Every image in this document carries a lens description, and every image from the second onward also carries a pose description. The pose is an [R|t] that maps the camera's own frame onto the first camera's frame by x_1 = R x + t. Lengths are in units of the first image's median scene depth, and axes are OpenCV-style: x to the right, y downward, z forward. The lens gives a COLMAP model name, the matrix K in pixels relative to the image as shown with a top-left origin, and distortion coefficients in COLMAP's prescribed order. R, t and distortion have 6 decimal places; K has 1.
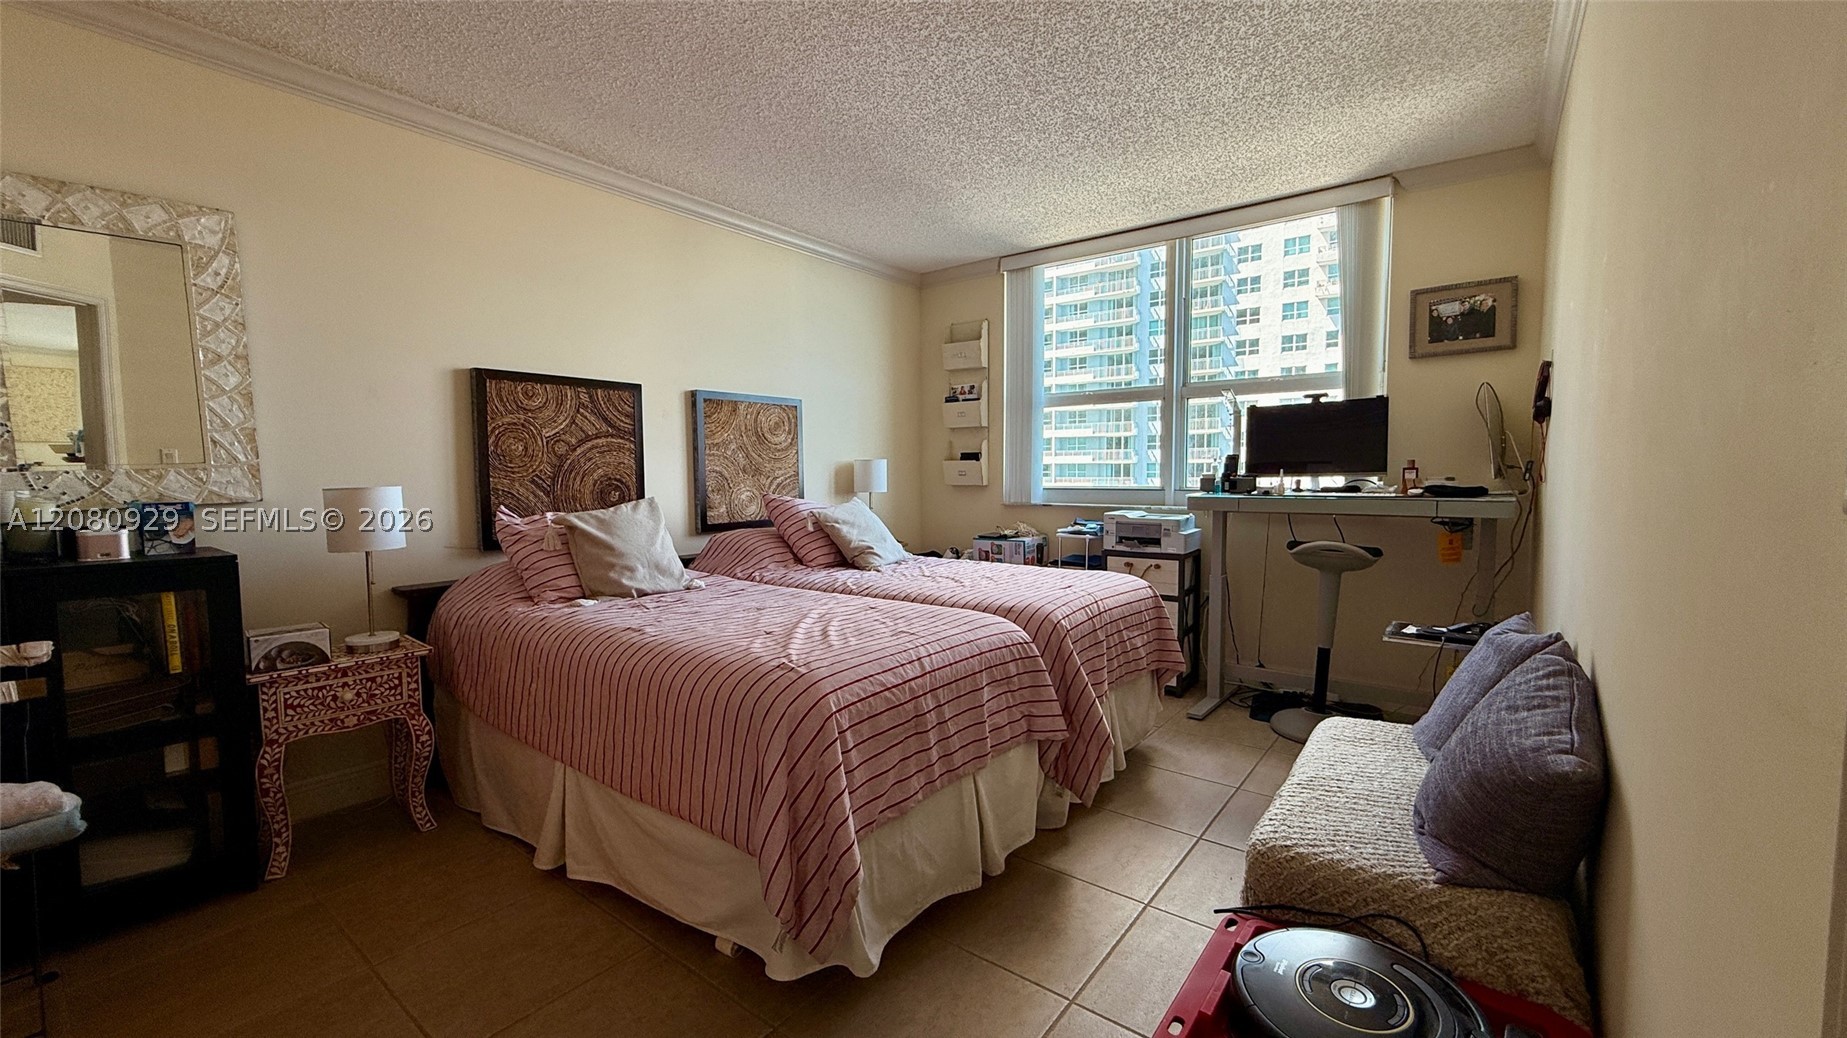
lens RADIAL K [[737.7, 0, 921.6], [0, 737.7, 524.3], [0, 0, 1]] dist [-0.000361, 0.000394]
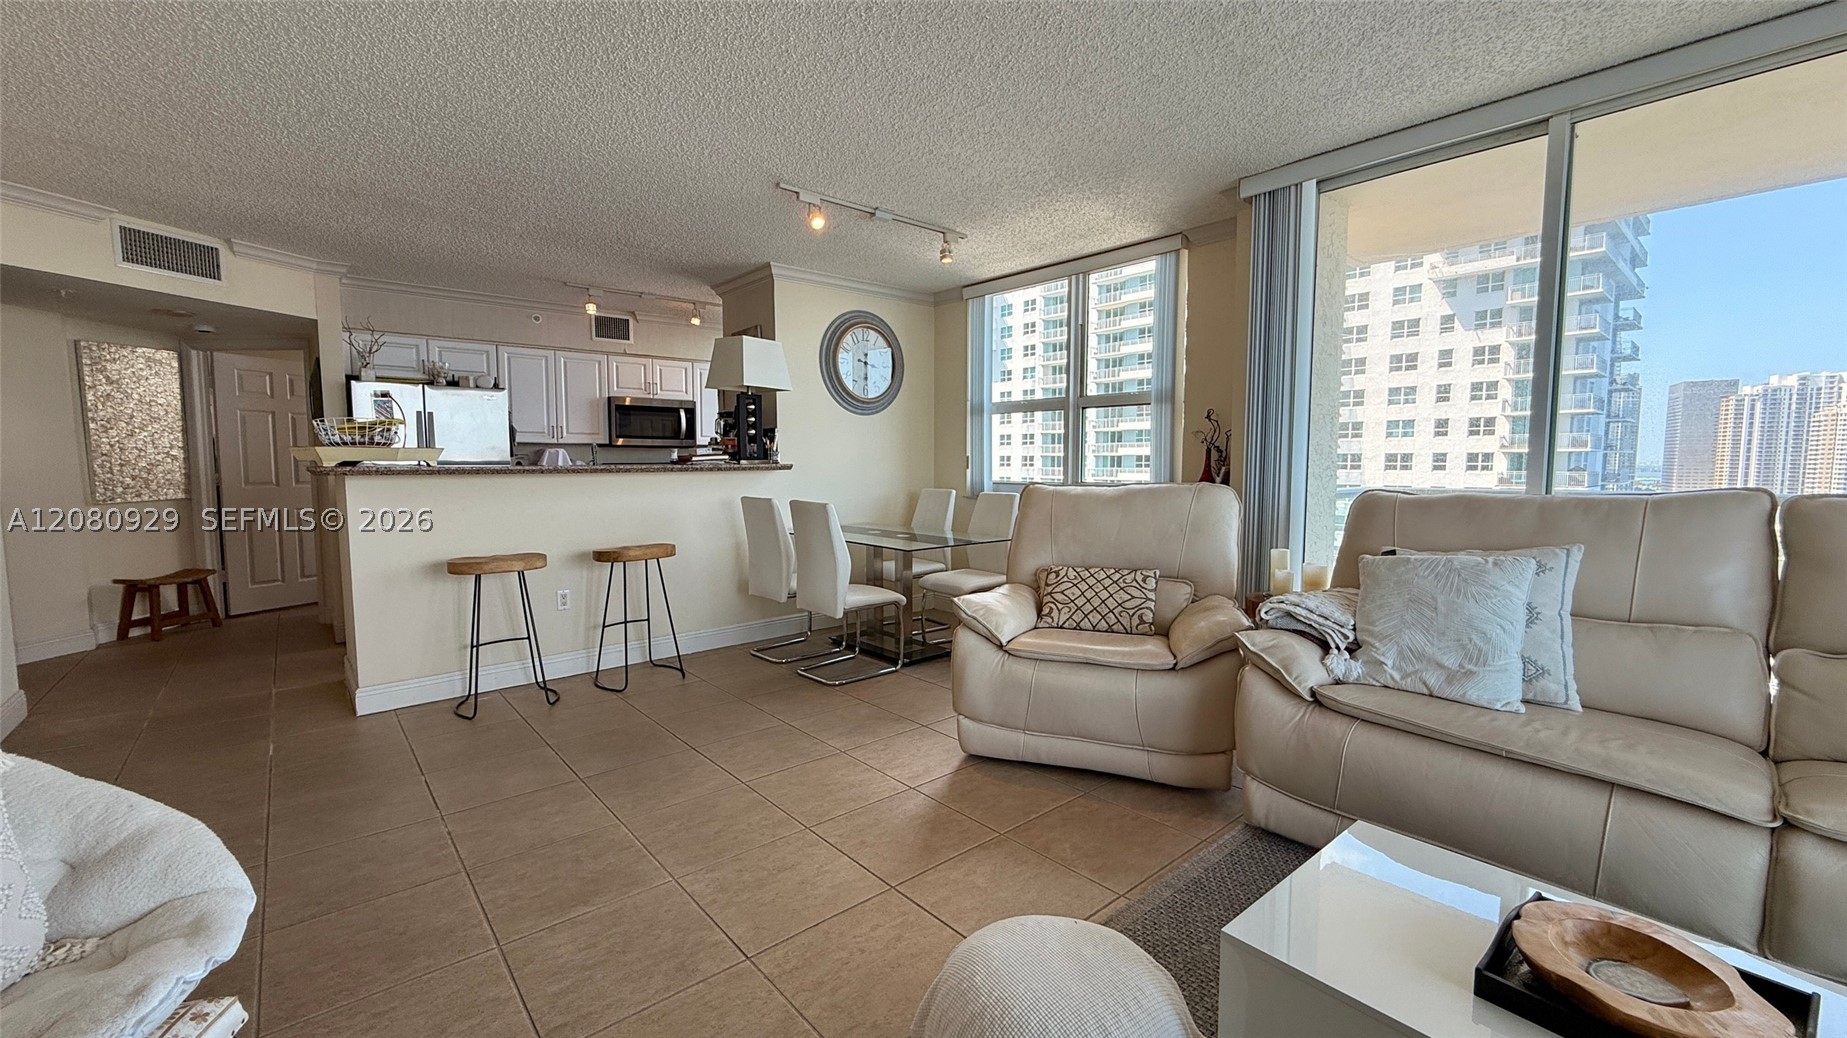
lens RADIAL K [[737.7, 0, 921.1], [0, 737.7, 527.4], [0, 0, 1]] dist [-0.000361, 0.000394]
pose [[0.980609, 0.020062, -0.194943, 0.346111], [-0.016798, 0.999690, 0.018382, 0.017906], [0.195251, -0.014751, 0.980642, -0.269126]]
